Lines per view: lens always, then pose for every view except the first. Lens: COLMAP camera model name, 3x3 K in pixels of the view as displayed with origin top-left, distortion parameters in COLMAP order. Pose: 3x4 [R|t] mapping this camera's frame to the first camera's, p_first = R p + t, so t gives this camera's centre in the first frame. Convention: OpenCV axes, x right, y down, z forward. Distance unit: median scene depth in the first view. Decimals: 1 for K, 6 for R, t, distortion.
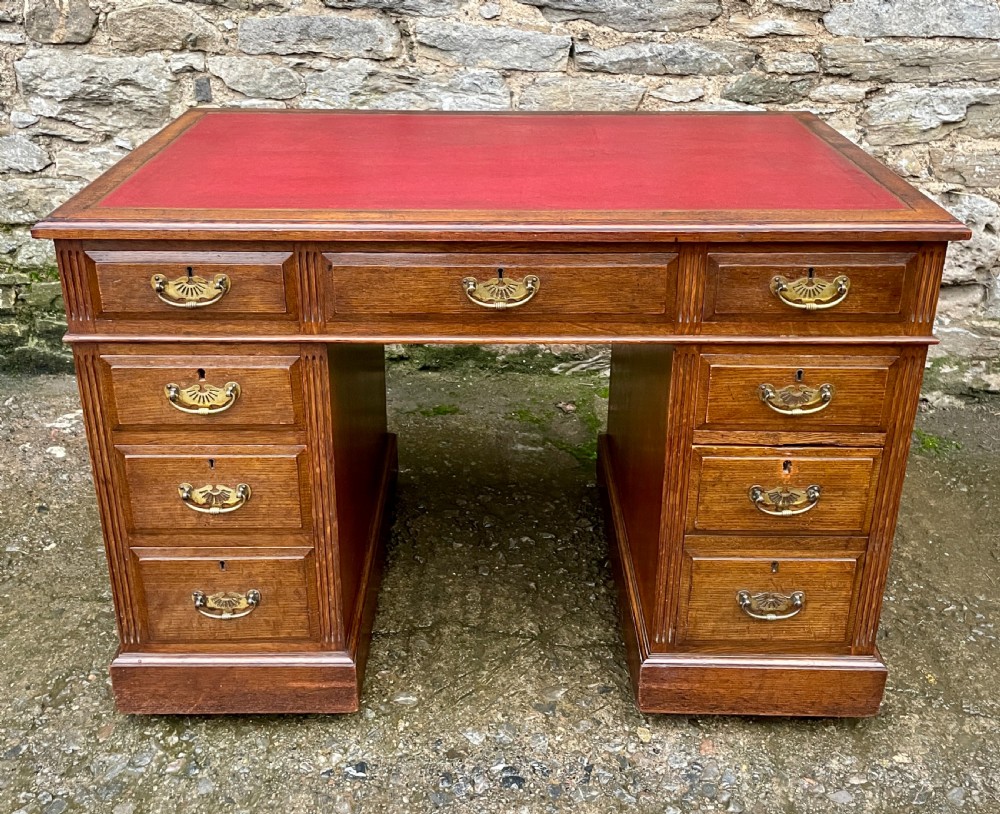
lens RADIAL K [[1026.9, 0, 495.9], [0, 1026.9, 310.4], [0, 0, 1]] dist [0.049135, 0.000000]
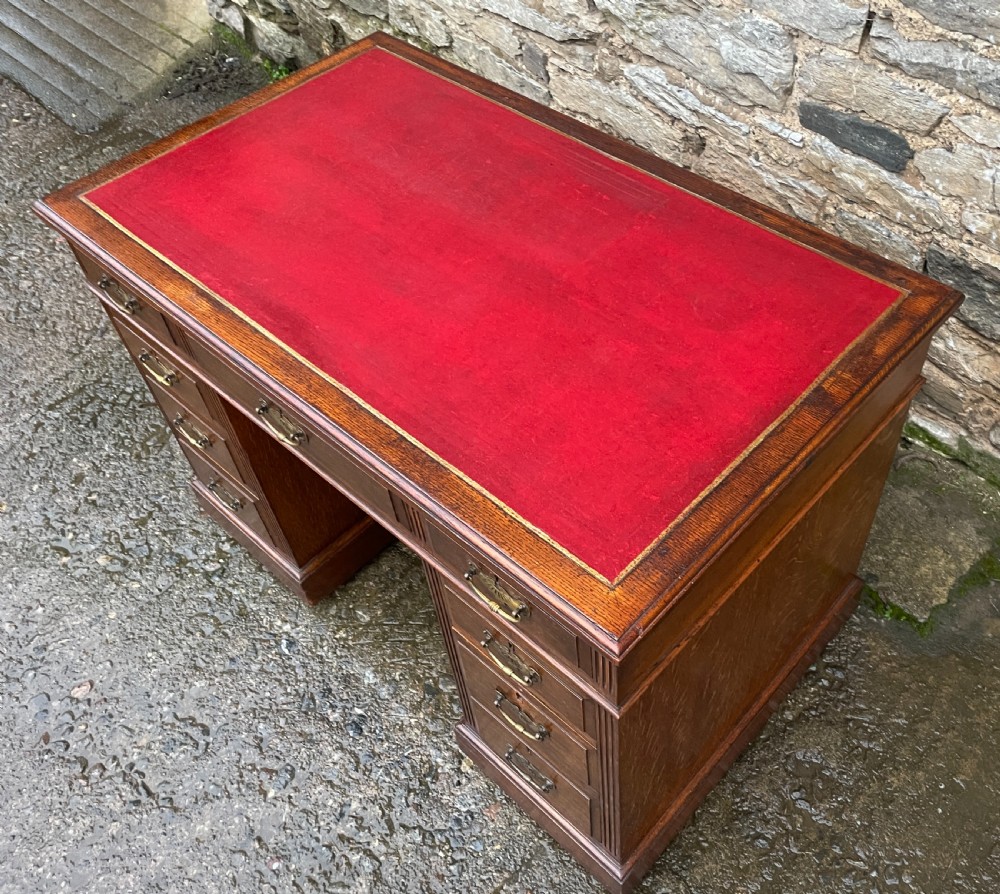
lens RADIAL K [[966.1, 0, 572.2], [0, 966.1, 424.4], [0, 0, 1]] dist [0.041653, 0.000000]
pose [[0.741514, 0.477028, -0.471806, 0.388364], [-0.216631, 0.835765, 0.504548, -0.327219], [0.635002, -0.271922, 0.723071, 0.281820]]
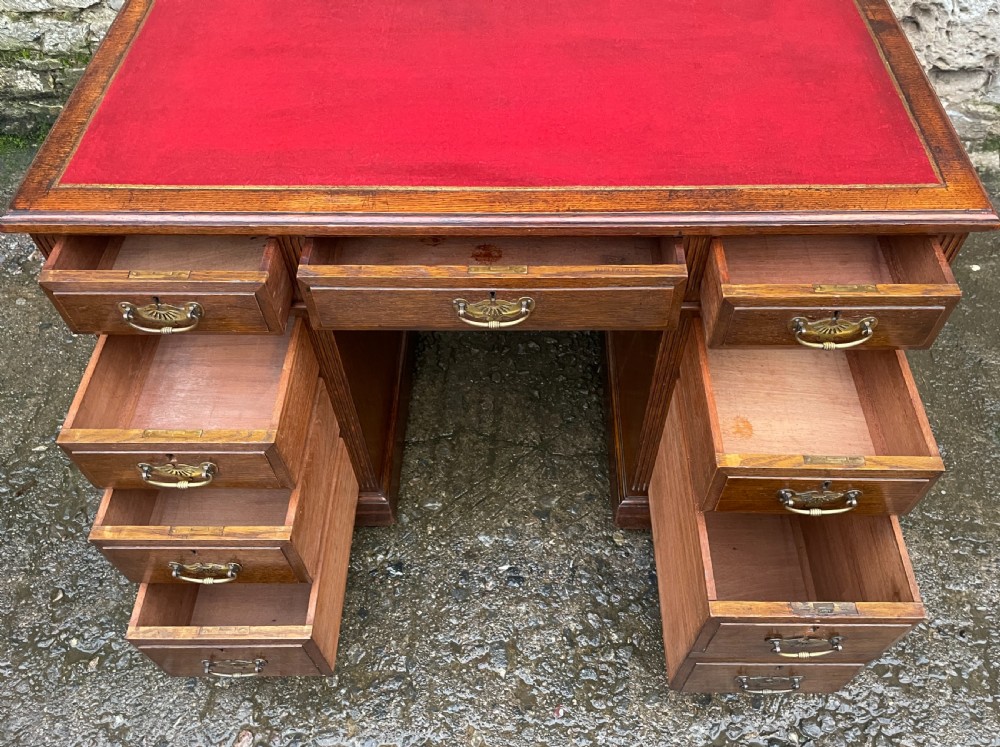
lens RADIAL K [[797.3, 0, 508.5], [0, 797.3, 381.9], [0, 0, 1]] dist [0.089336, -0.116122]
pose [[0.999717, 0.002216, -0.023704, 0.021058], [0.009997, 0.864535, 0.502473, -0.180271], [0.021607, -0.502568, 0.864268, 0.167067]]
